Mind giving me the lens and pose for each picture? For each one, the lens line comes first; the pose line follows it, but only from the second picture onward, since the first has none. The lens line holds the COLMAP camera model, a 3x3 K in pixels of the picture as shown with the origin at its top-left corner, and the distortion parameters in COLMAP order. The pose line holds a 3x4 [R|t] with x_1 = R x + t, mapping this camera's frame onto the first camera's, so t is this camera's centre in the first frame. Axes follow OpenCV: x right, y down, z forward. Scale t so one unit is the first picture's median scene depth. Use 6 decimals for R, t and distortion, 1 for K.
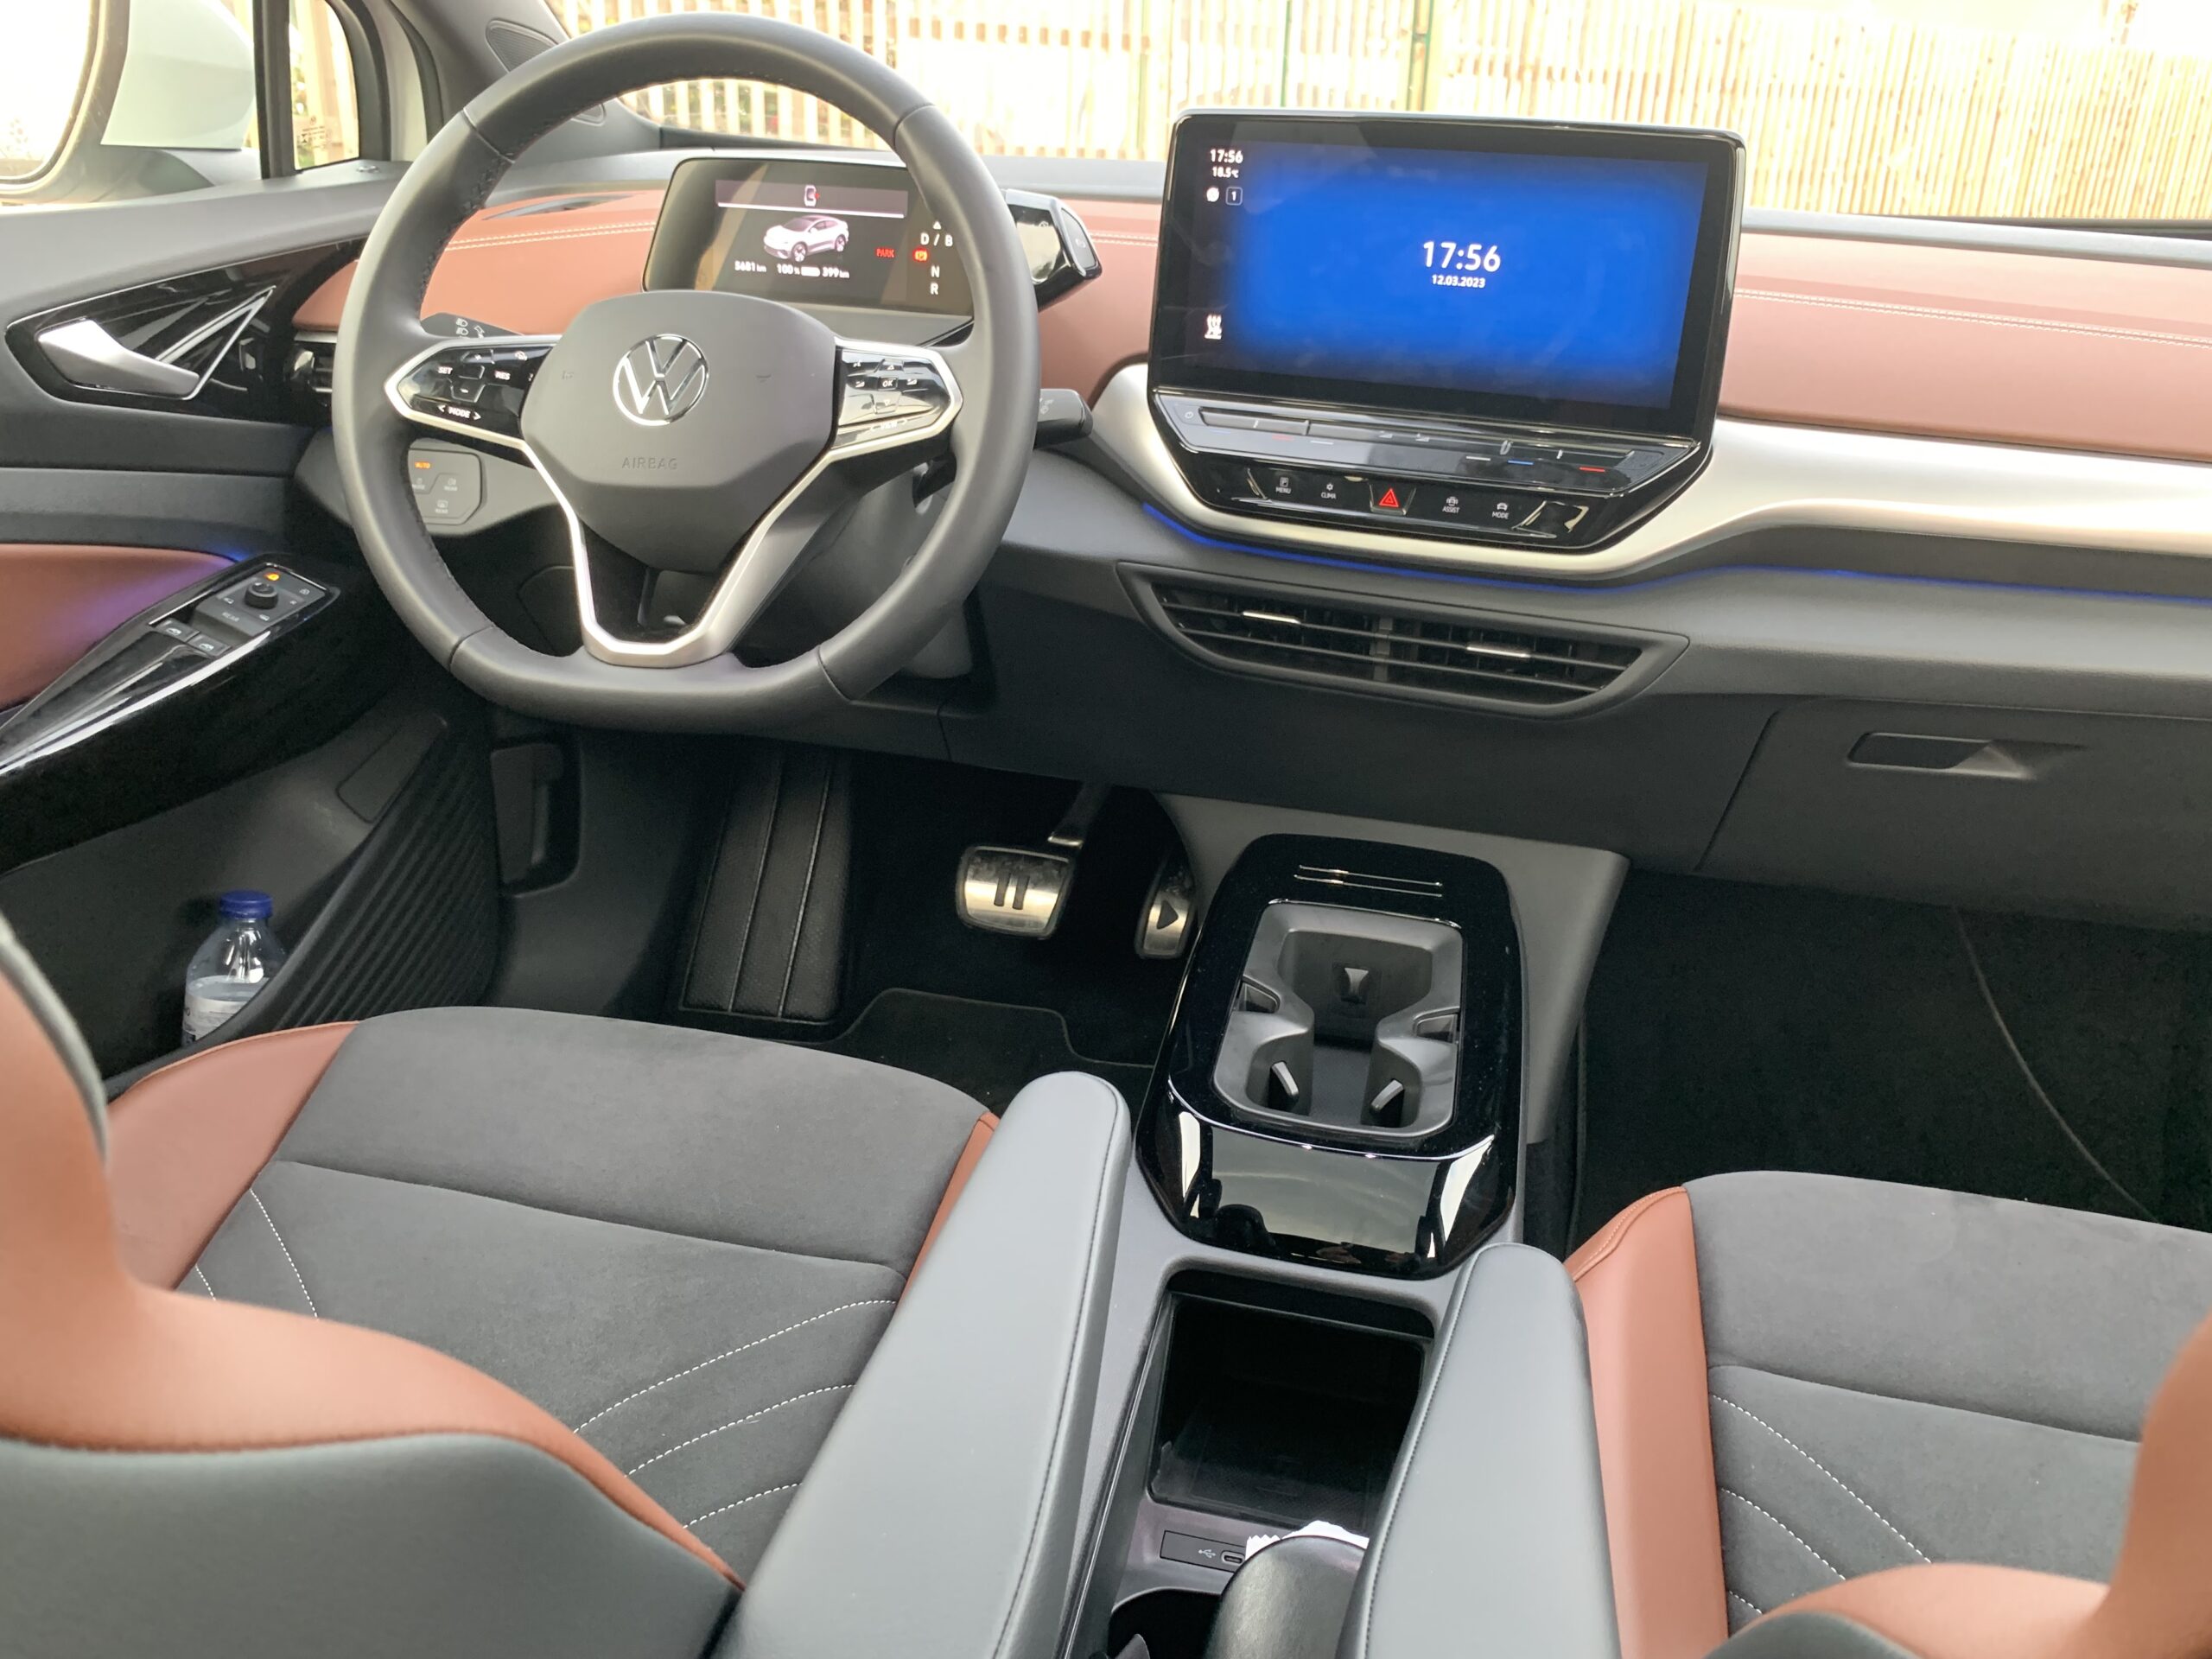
lens RADIAL K [[1730.3, 0, 1107.2], [0, 1730.3, 843.3], [0, 0, 1]] dist [0.016562, -0.014624]
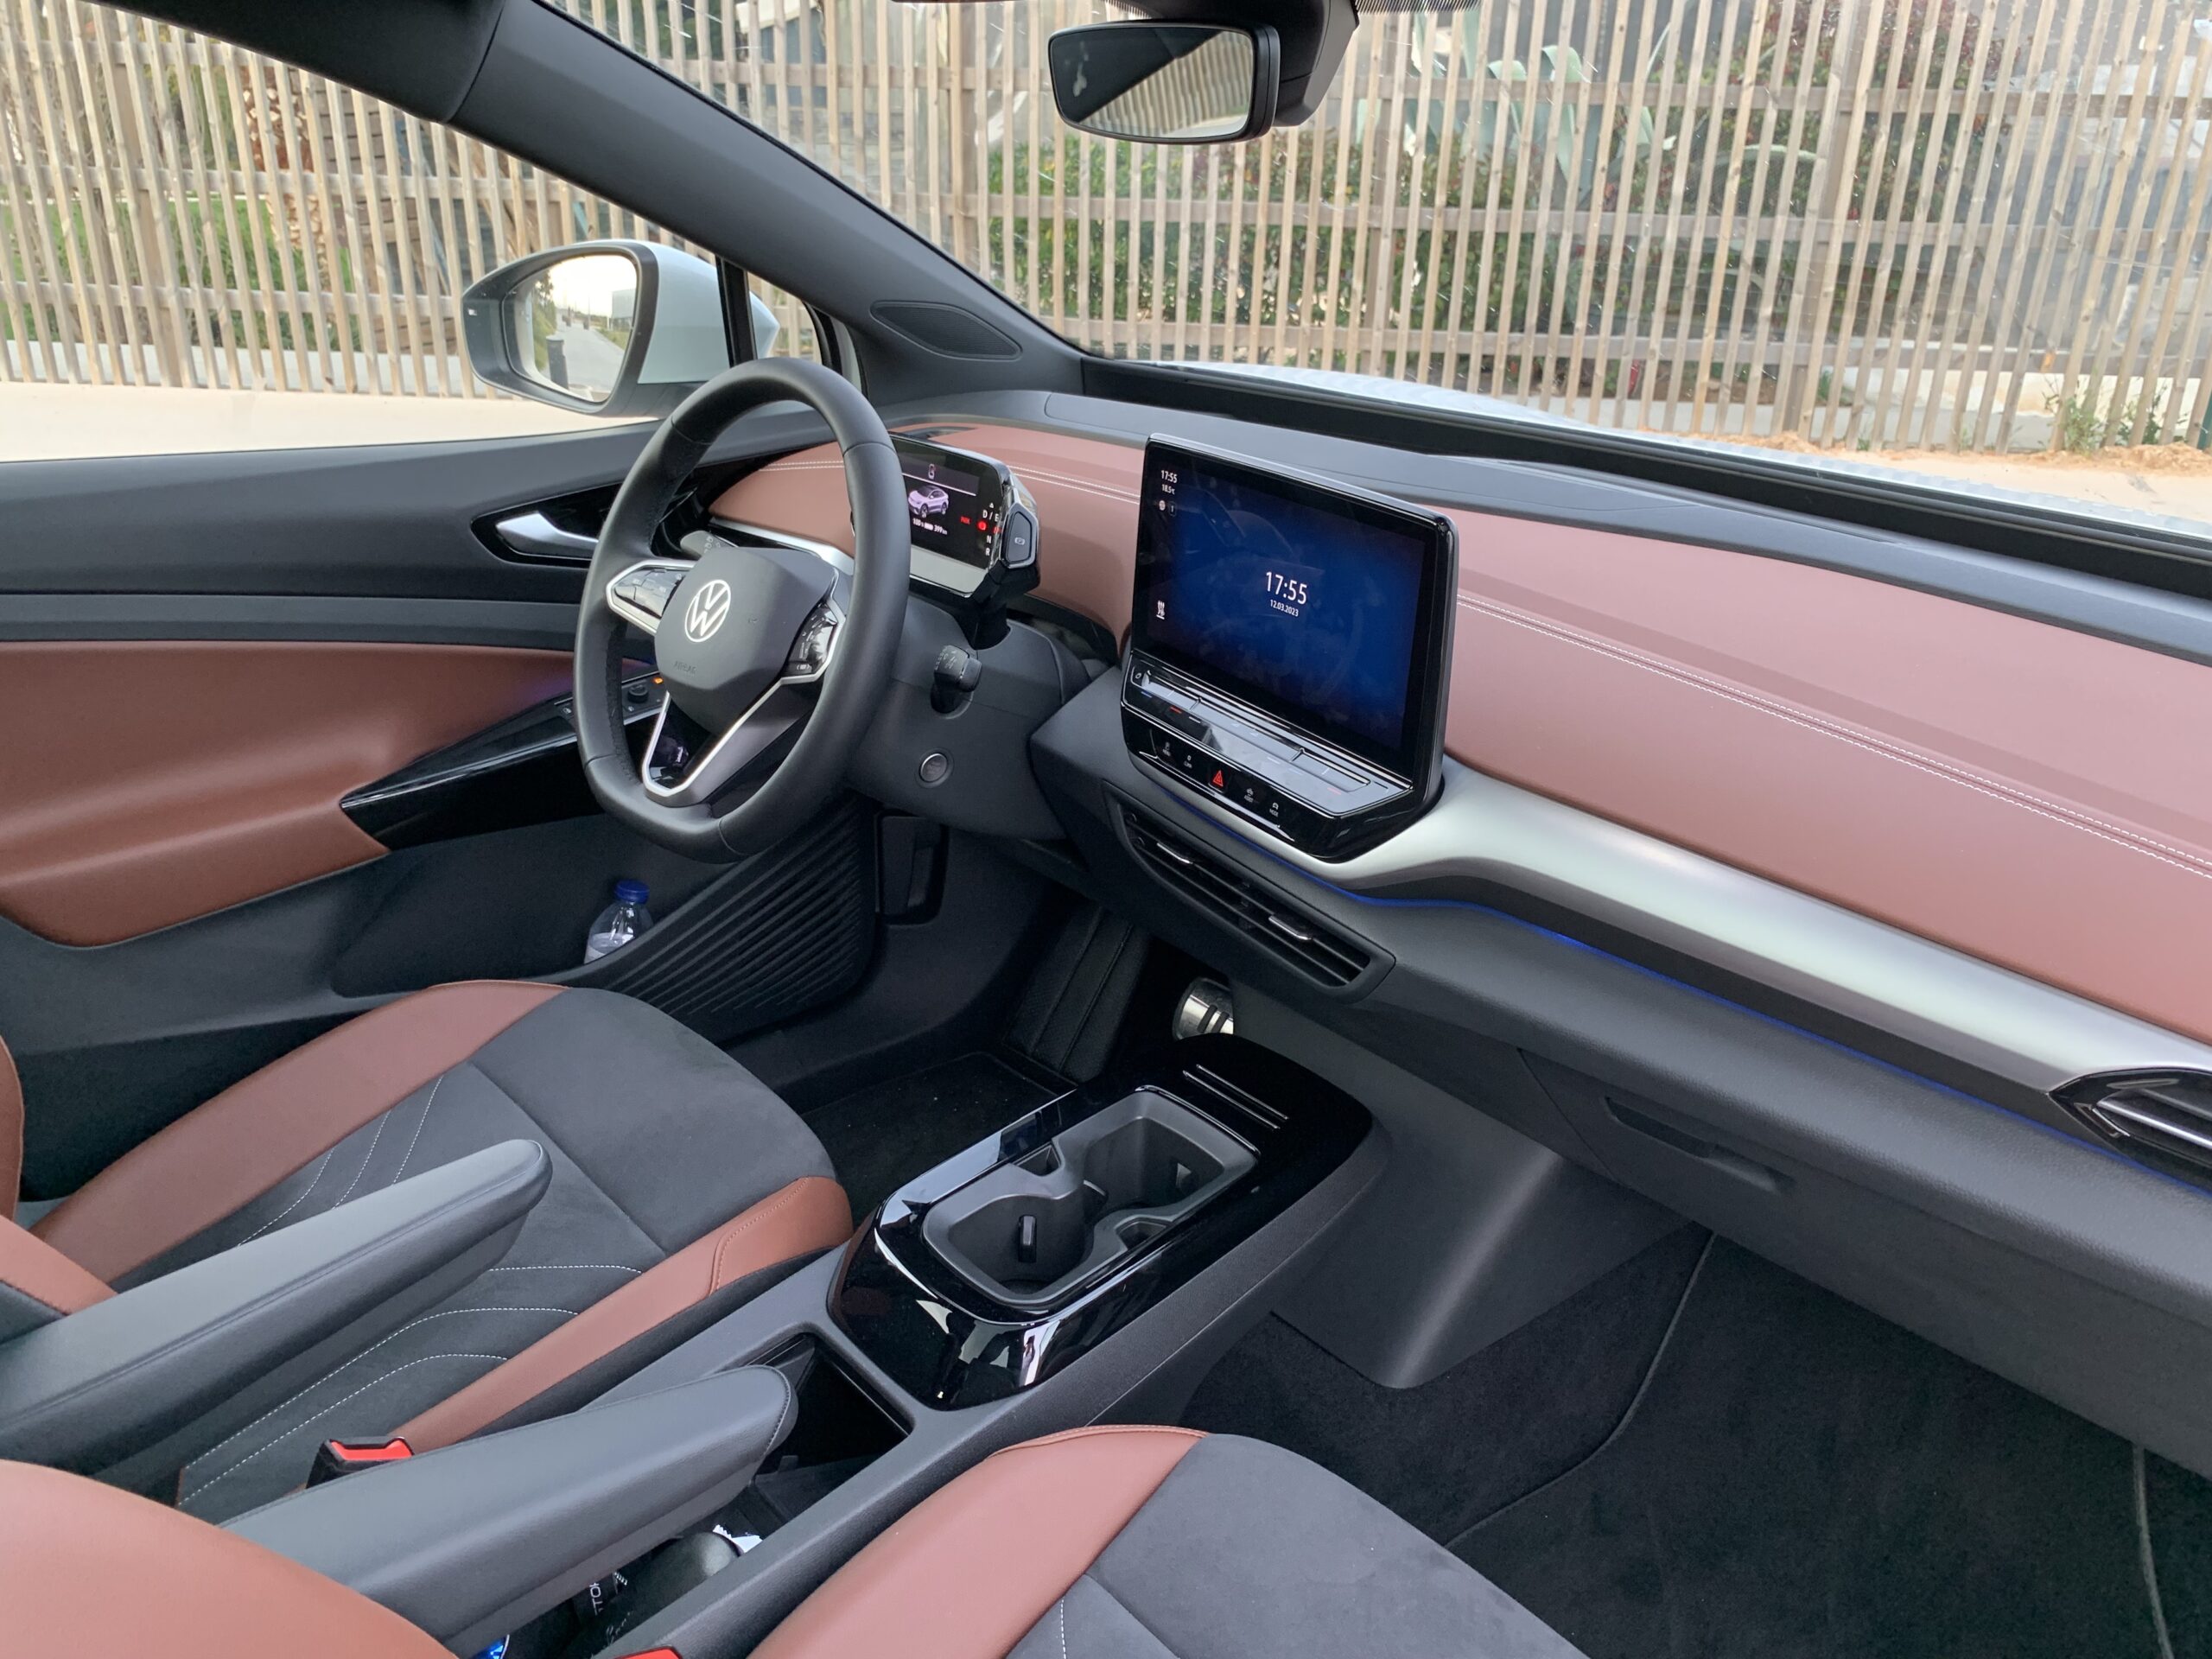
lens RADIAL K [[1730.3, 0, 1109.9], [0, 1730.3, 823.9], [0, 0, 1]] dist [0.016562, -0.014624]
pose [[0.804609, 0.207411, -0.556404, 0.743174], [-0.227422, 0.973206, 0.033910, -0.187782], [0.548529, 0.099254, 0.830220, -0.004828]]
